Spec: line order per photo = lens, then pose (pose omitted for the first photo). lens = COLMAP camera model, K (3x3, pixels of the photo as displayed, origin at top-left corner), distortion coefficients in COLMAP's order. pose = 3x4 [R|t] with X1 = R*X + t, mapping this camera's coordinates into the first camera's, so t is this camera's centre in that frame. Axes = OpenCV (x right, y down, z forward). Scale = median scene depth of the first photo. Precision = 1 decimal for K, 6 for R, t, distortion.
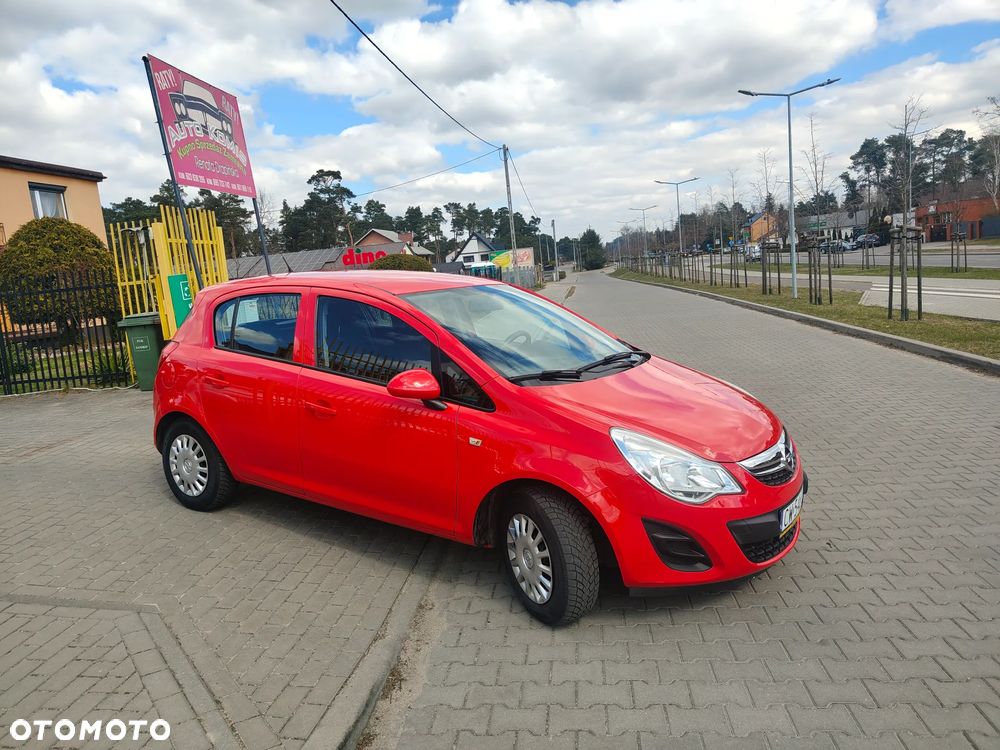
lens RADIAL K [[708.5, 0, 507.3], [0, 708.5, 368.6], [0, 0, 1]] dist [0.009624, -0.006840]
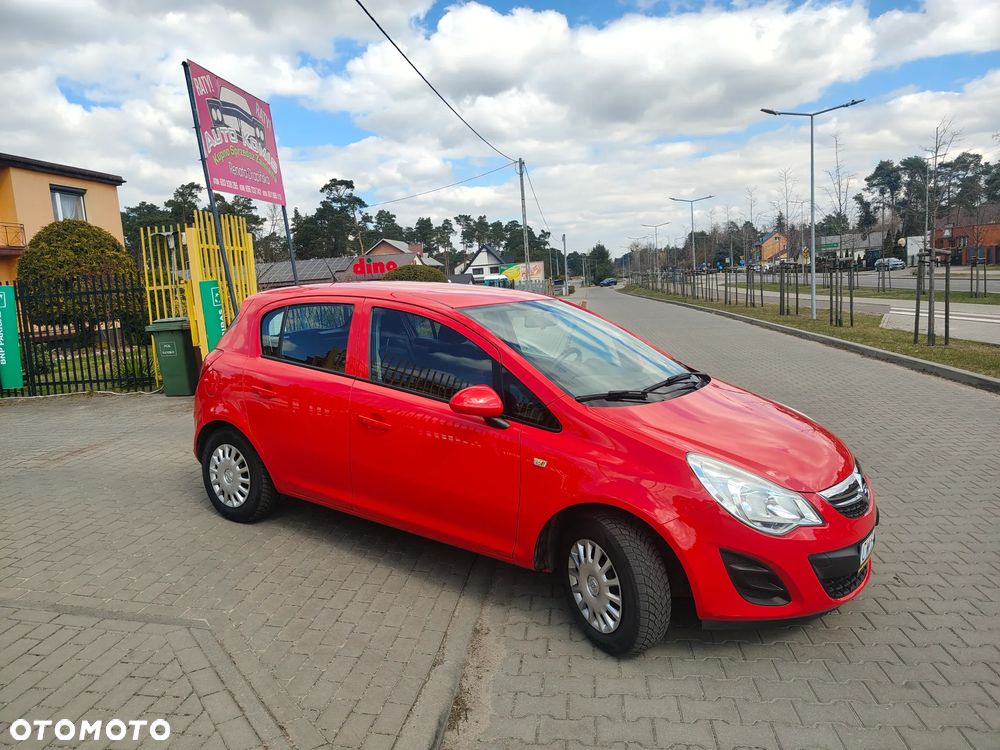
lens RADIAL K [[710.4, 0, 502.8], [0, 710.4, 373.6], [0, 0, 1]] dist [0.007043, -0.004046]
pose [[0.999517, 0.027546, -0.014372, -0.036119], [-0.027711, 0.999551, -0.011366, -0.002335], [0.014052, 0.011759, 0.999832, 0.012075]]
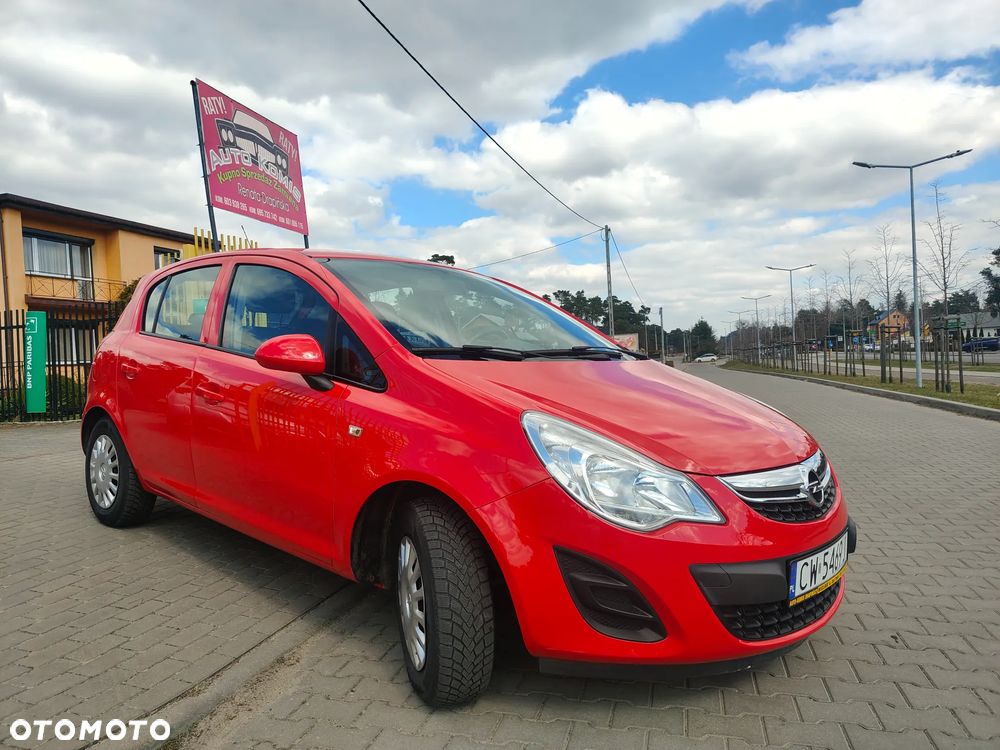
lens RADIAL K [[713.4, 0, 498.2], [0, 713.4, 375.0], [0, 0, 1]] dist [0.006330, -0.001593]
pose [[0.986037, 0.047555, -0.159593, 0.089120], [-0.065148, 0.992135, -0.106882, 0.048452], [0.153255, 0.115786, 0.981380, 0.125596]]
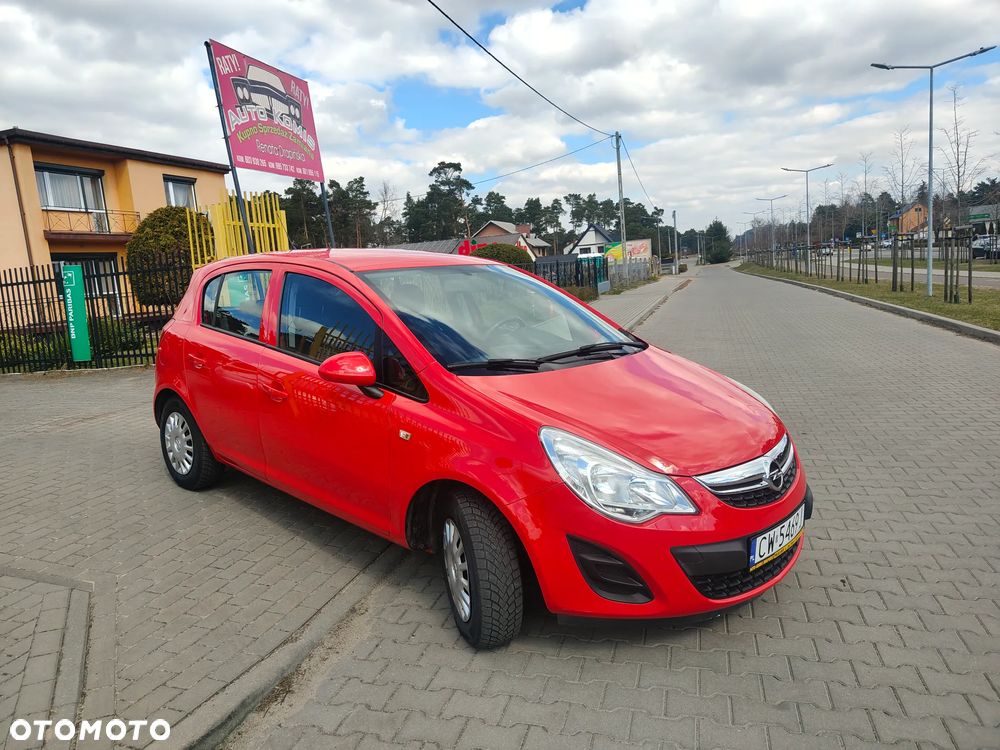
lens RADIAL K [[712.3, 0, 497.1], [0, 712.3, 373.3], [0, 0, 1]] dist [0.005976, -0.000501]
pose [[0.984045, 0.039131, -0.173564, 0.093596], [-0.036300, 0.999152, 0.019454, 0.001527], [0.174178, -0.012844, 0.984630, 0.055920]]
